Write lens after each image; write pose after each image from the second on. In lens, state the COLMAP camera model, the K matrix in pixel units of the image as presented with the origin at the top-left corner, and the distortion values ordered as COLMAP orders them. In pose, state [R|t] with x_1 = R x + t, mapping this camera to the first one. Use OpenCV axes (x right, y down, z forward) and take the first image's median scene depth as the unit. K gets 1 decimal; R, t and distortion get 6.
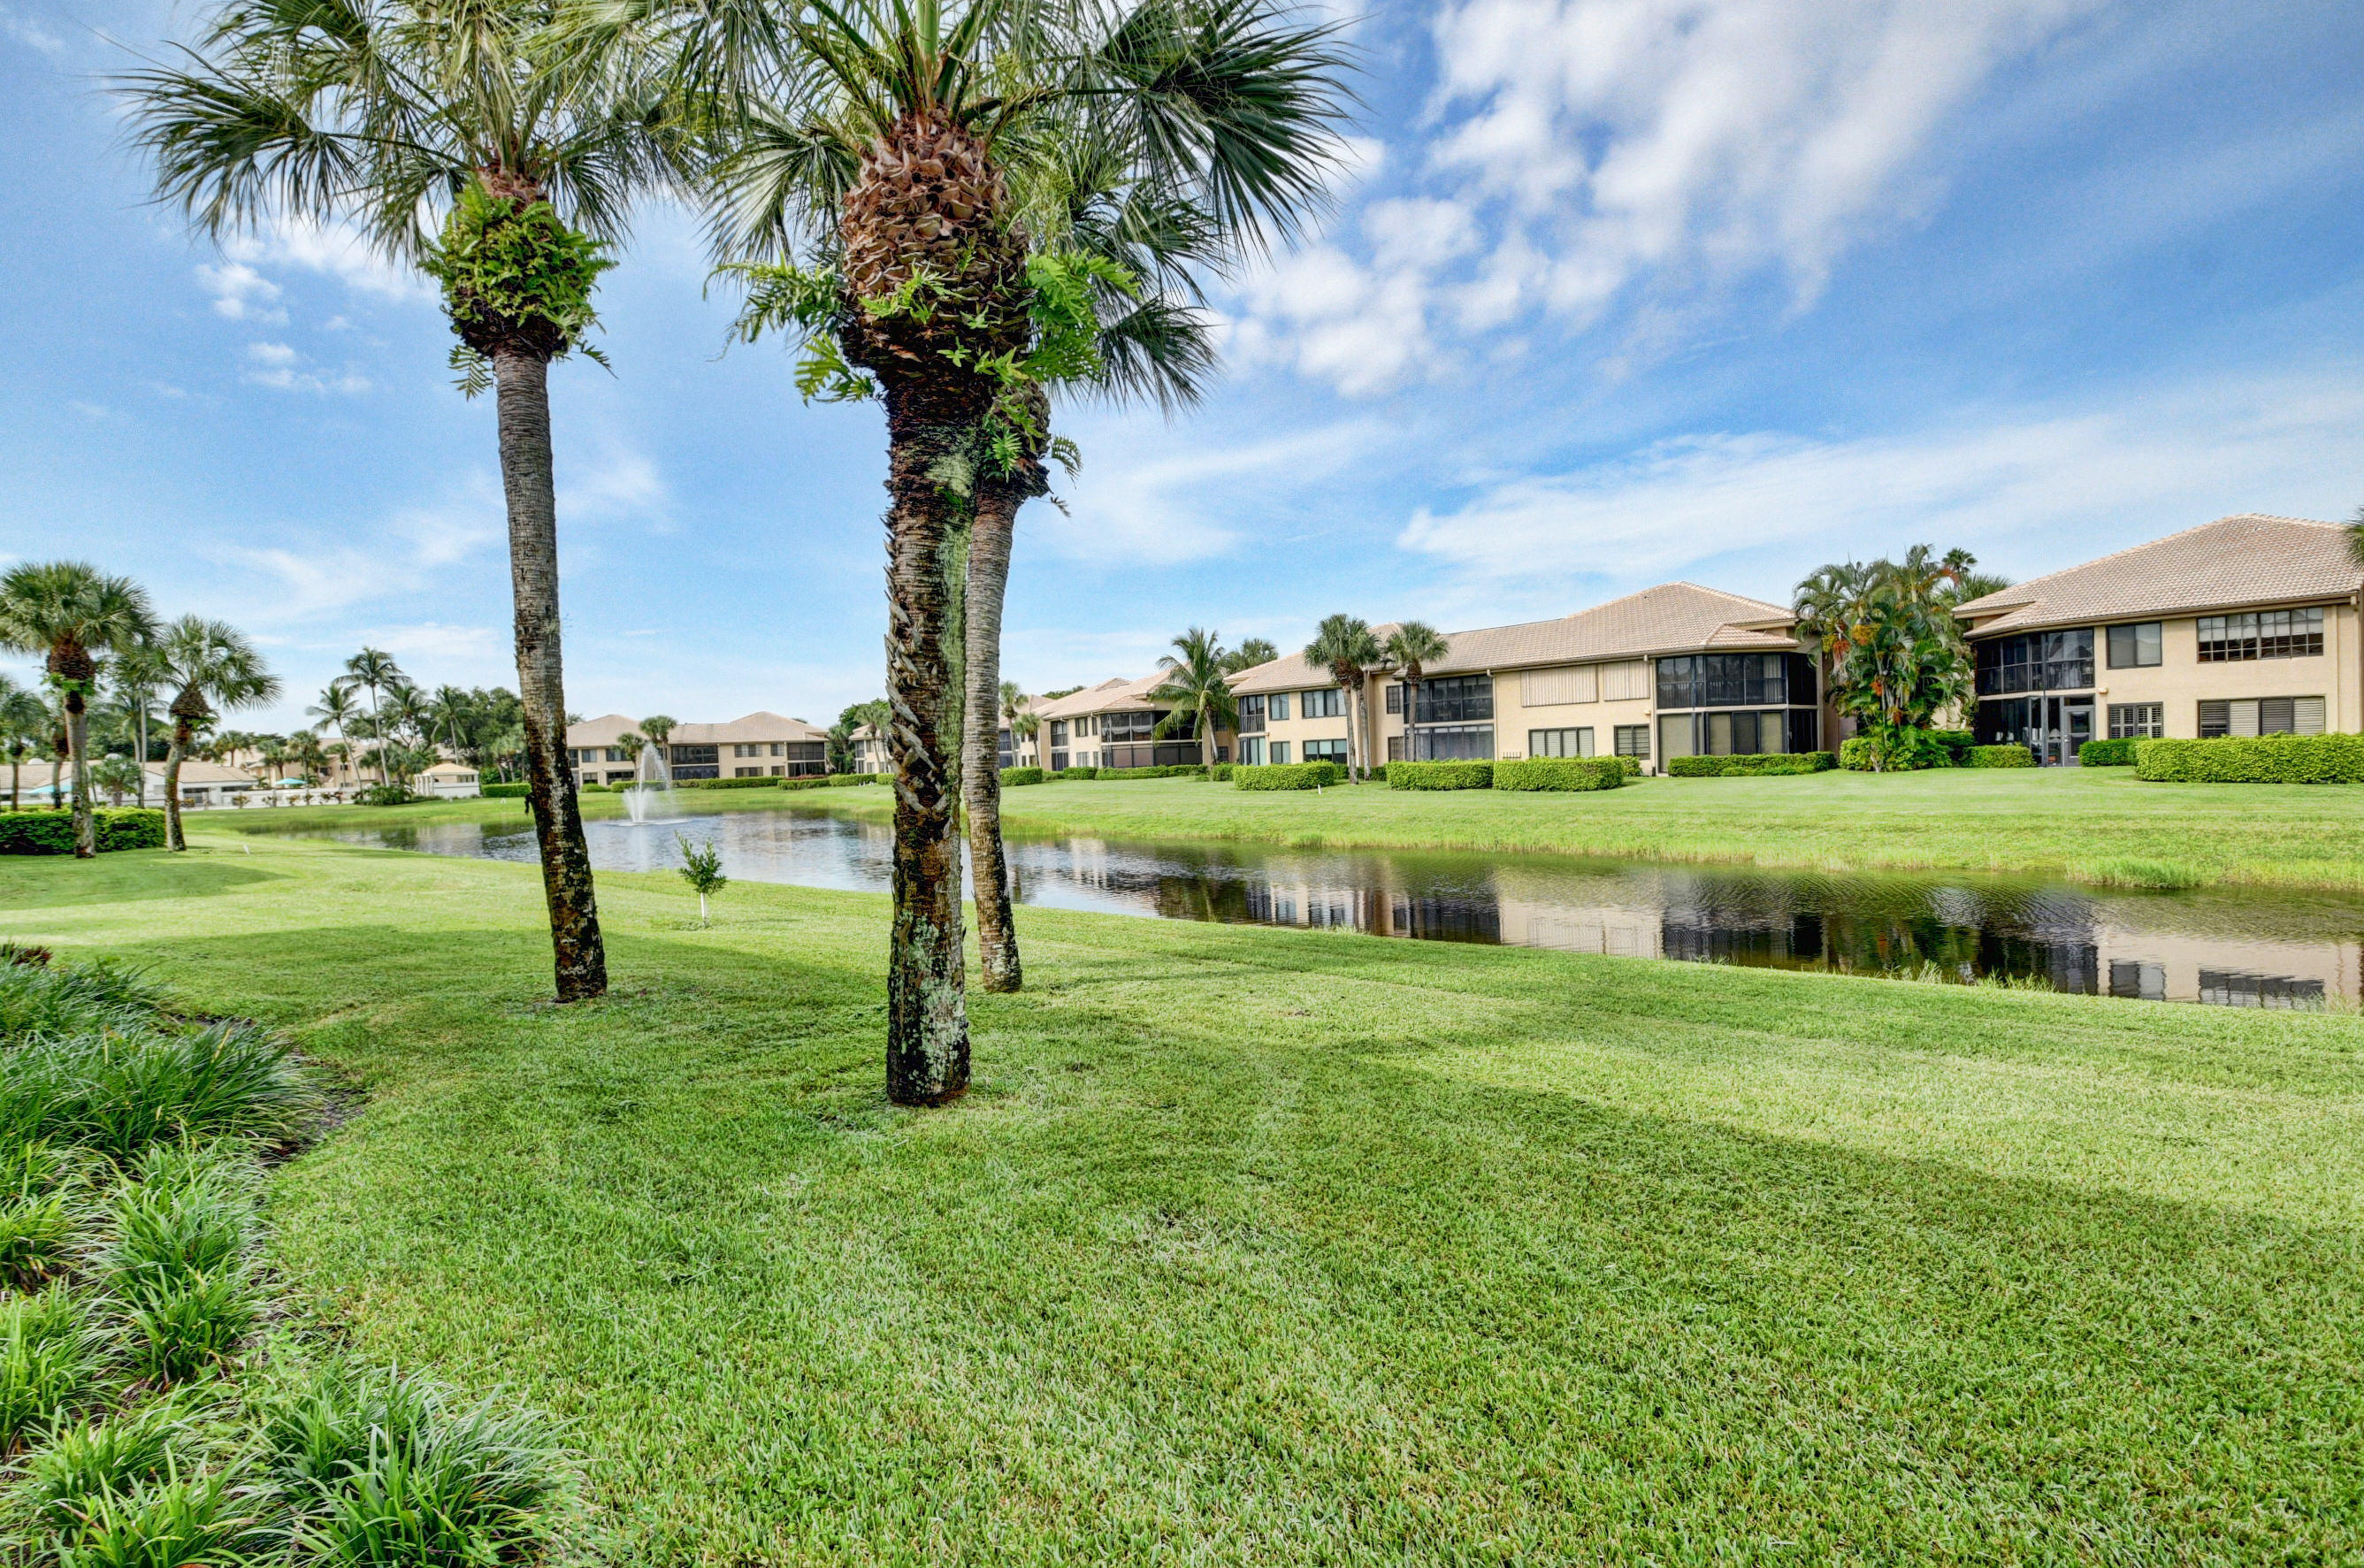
lens RADIAL K [[1039.4, 0, 1194.0], [0, 1039.4, 785.8], [0, 0, 1]] dist [0.001166, -0.019648]
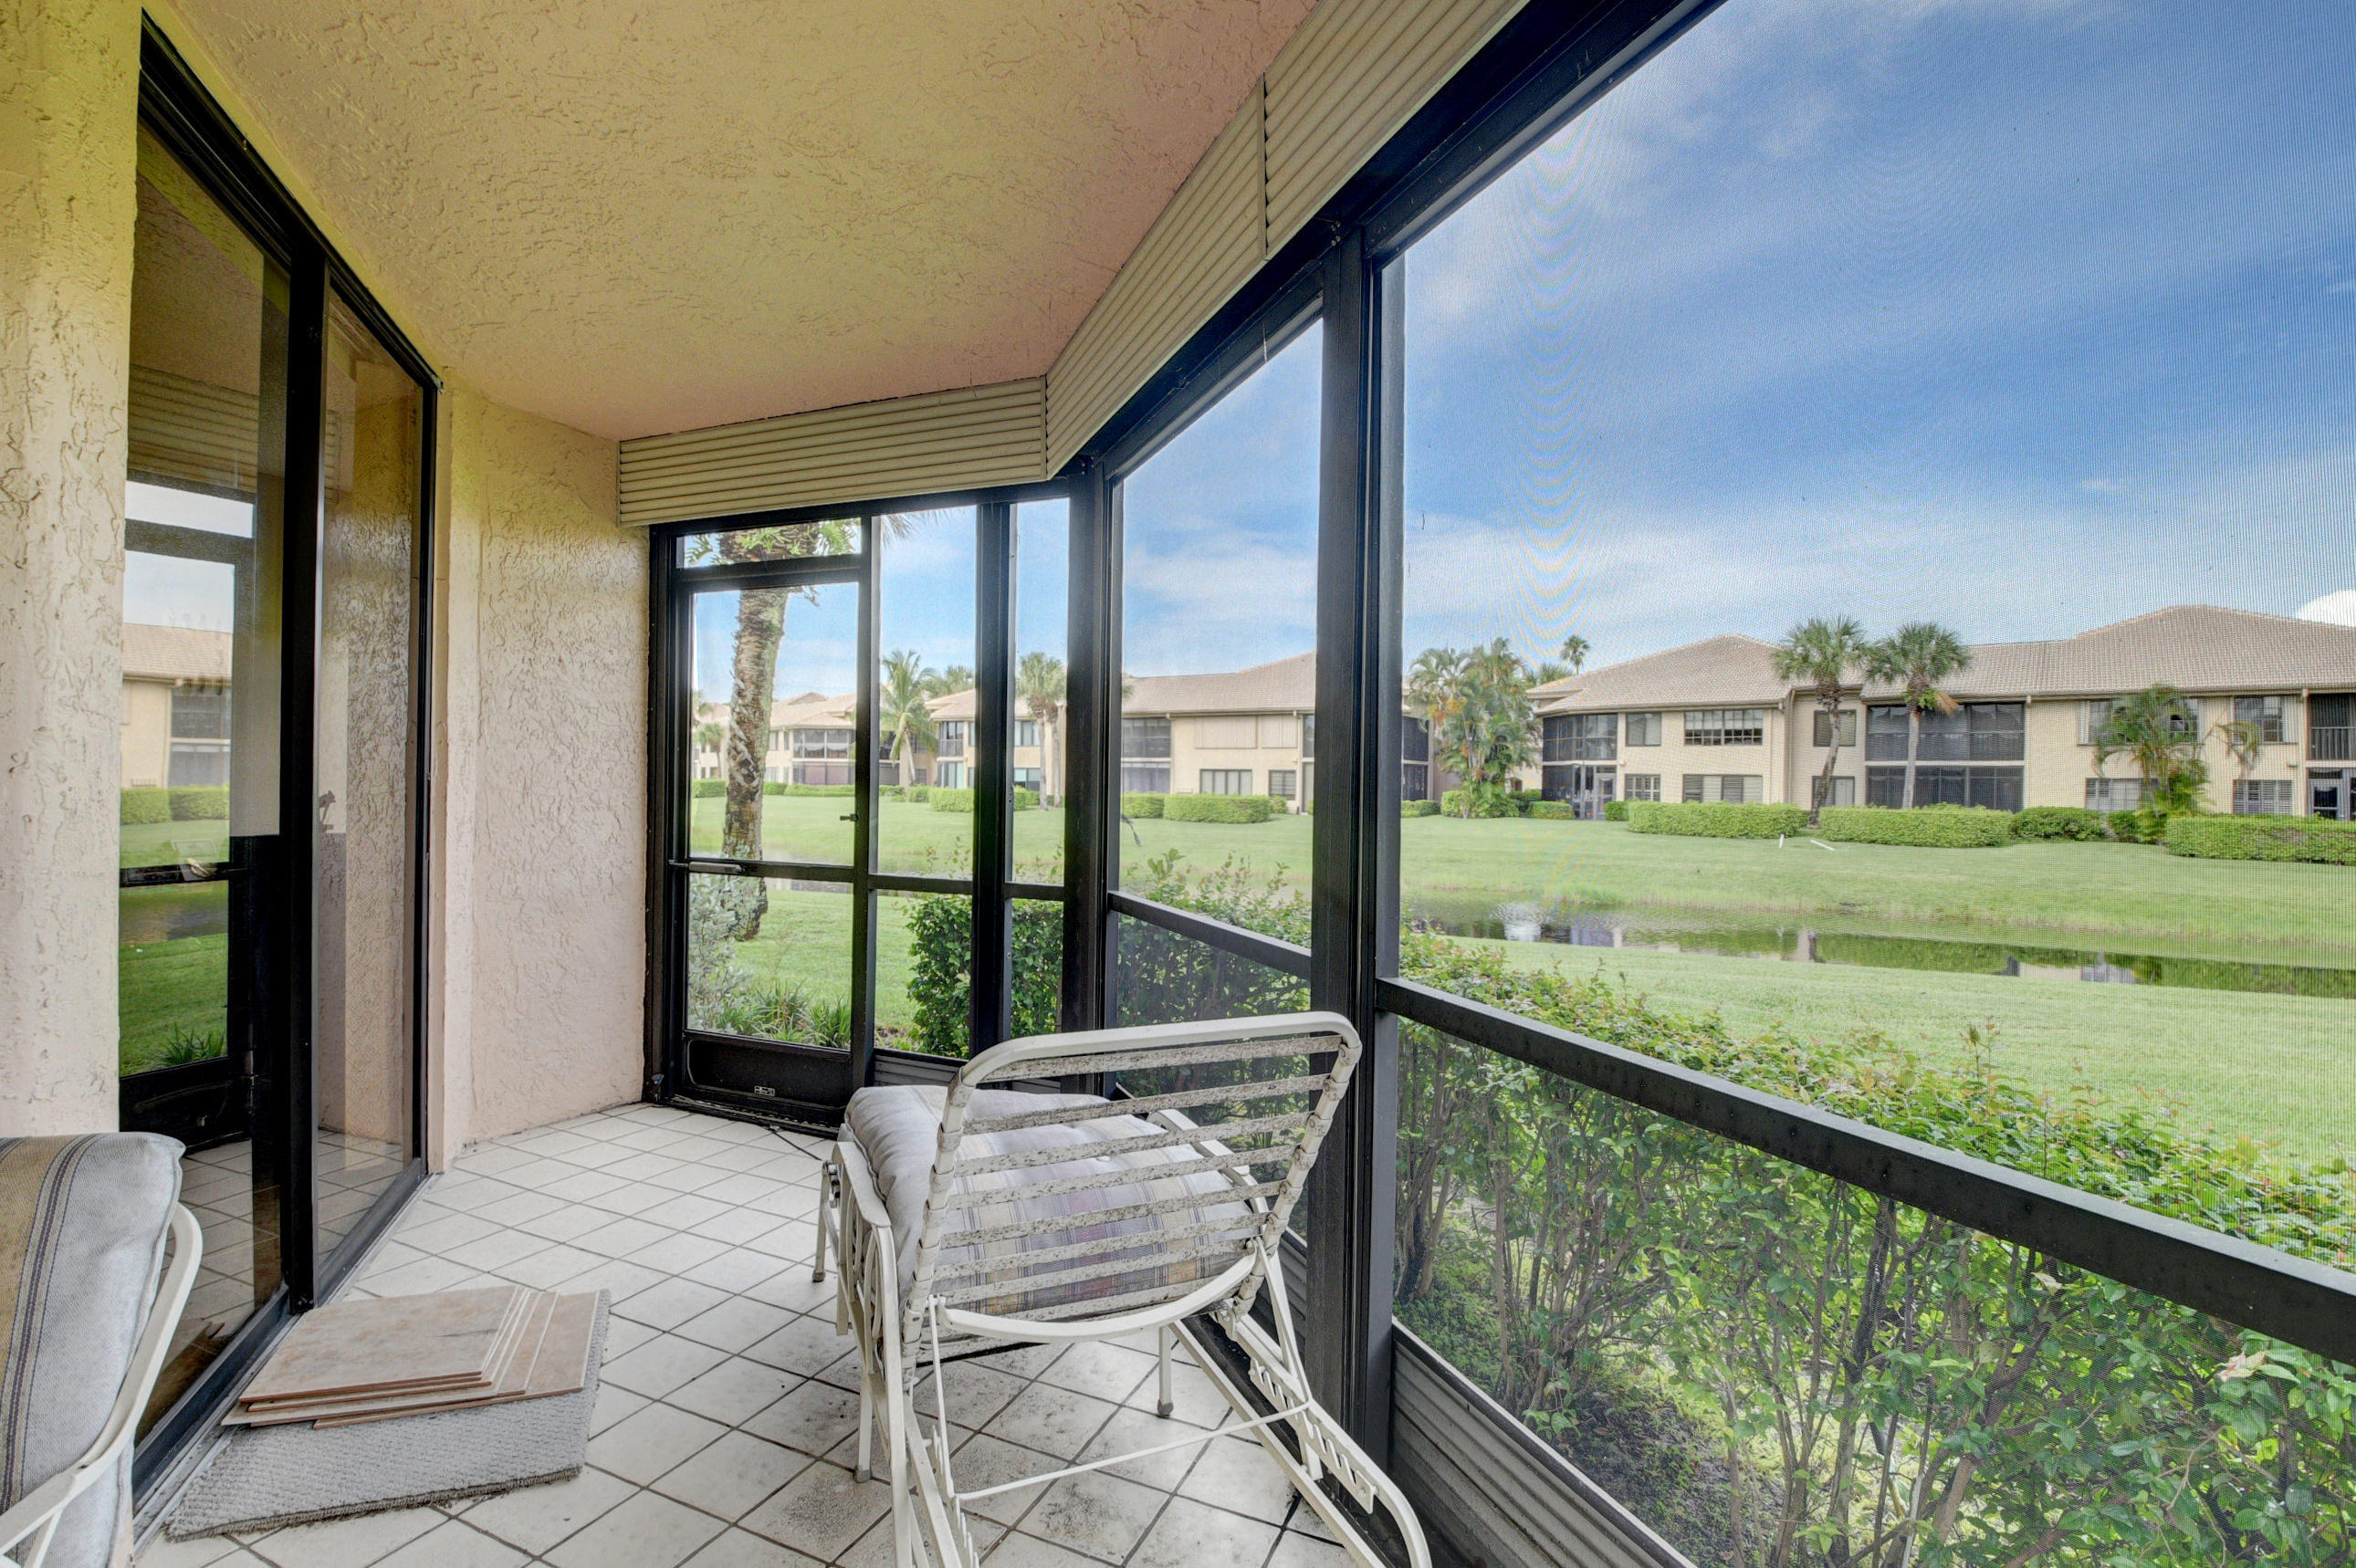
lens RADIAL K [[1075.6, 0, 1173.6], [0, 1075.6, 791.9], [0, 0, 1]] dist [0.002862, -0.021310]
pose [[0.965739, 0.050672, 0.254520, -0.000048], [-0.044753, 0.998577, -0.028995, 0.008571], [-0.255627, 0.016611, 0.966633, -0.167853]]
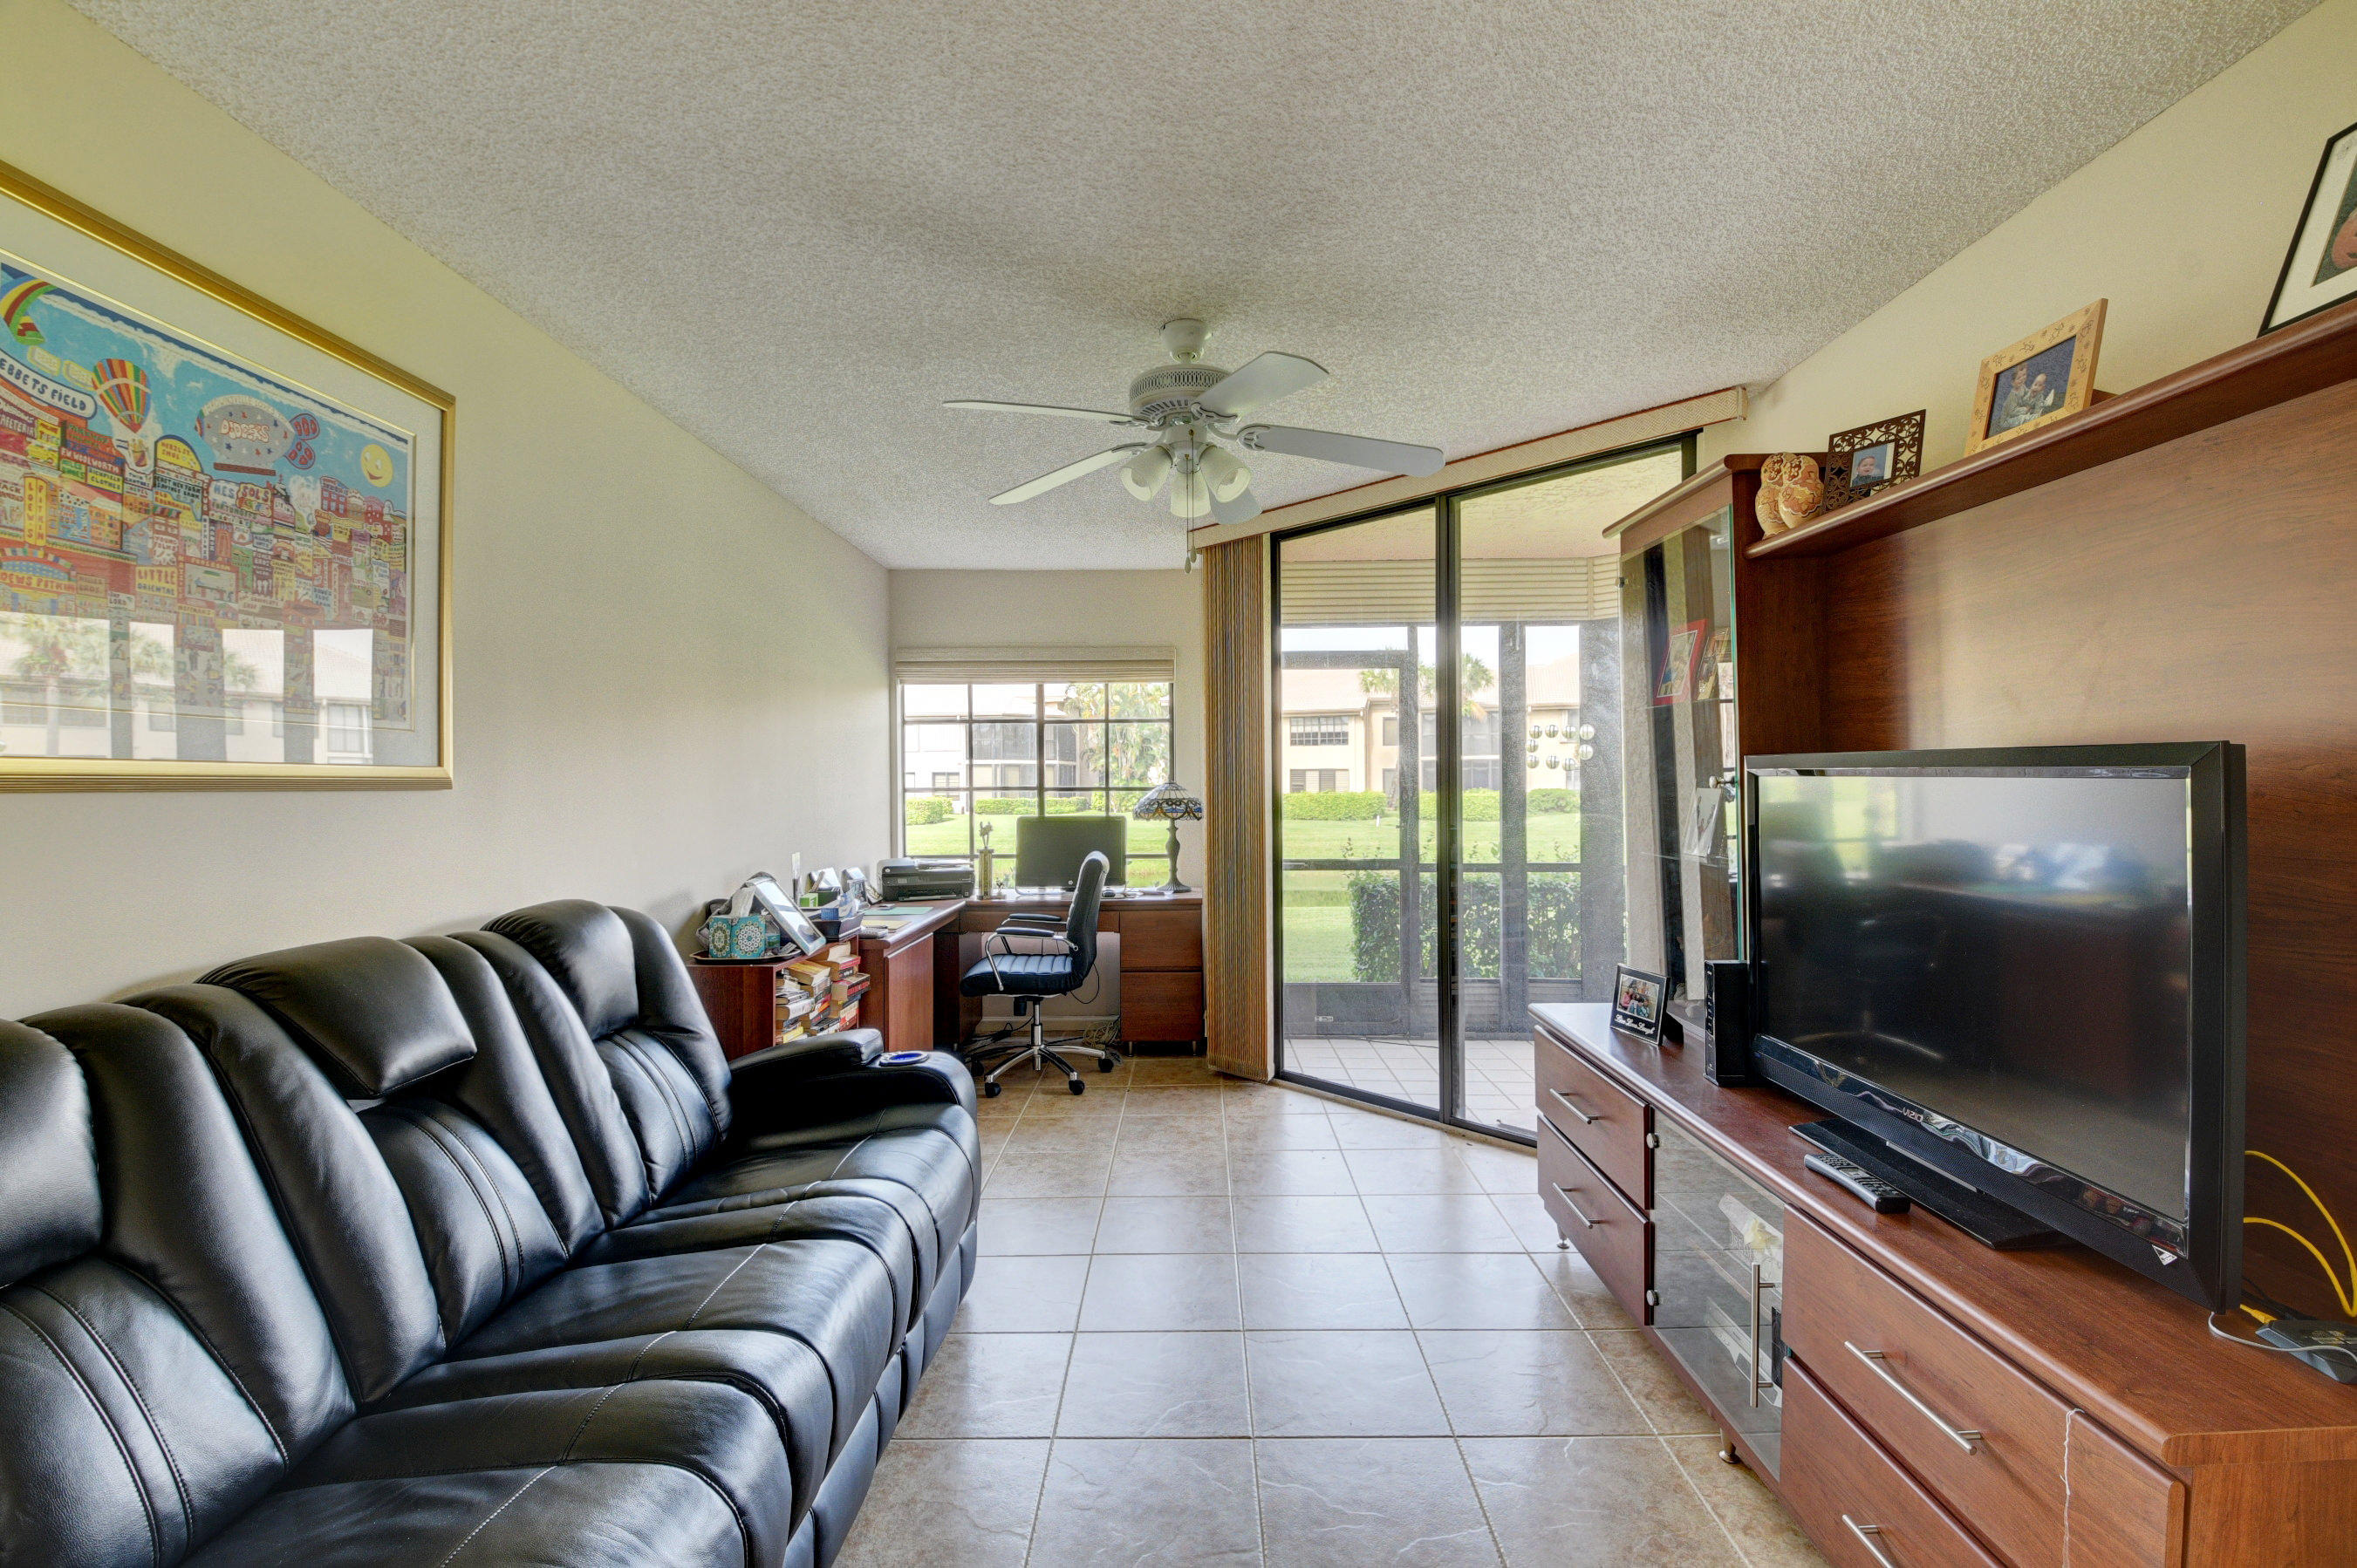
lens RADIAL K [[1031.7, 0, 1185.2], [0, 1031.7, 782.9], [0, 0, 1]] dist [0.002467, -0.018407]
pose [[0.786431, 0.030573, 0.616921, -0.132683], [-0.003378, 0.998972, -0.045200, 0.010097], [-0.617669, 0.033463, 0.785726, -0.157318]]
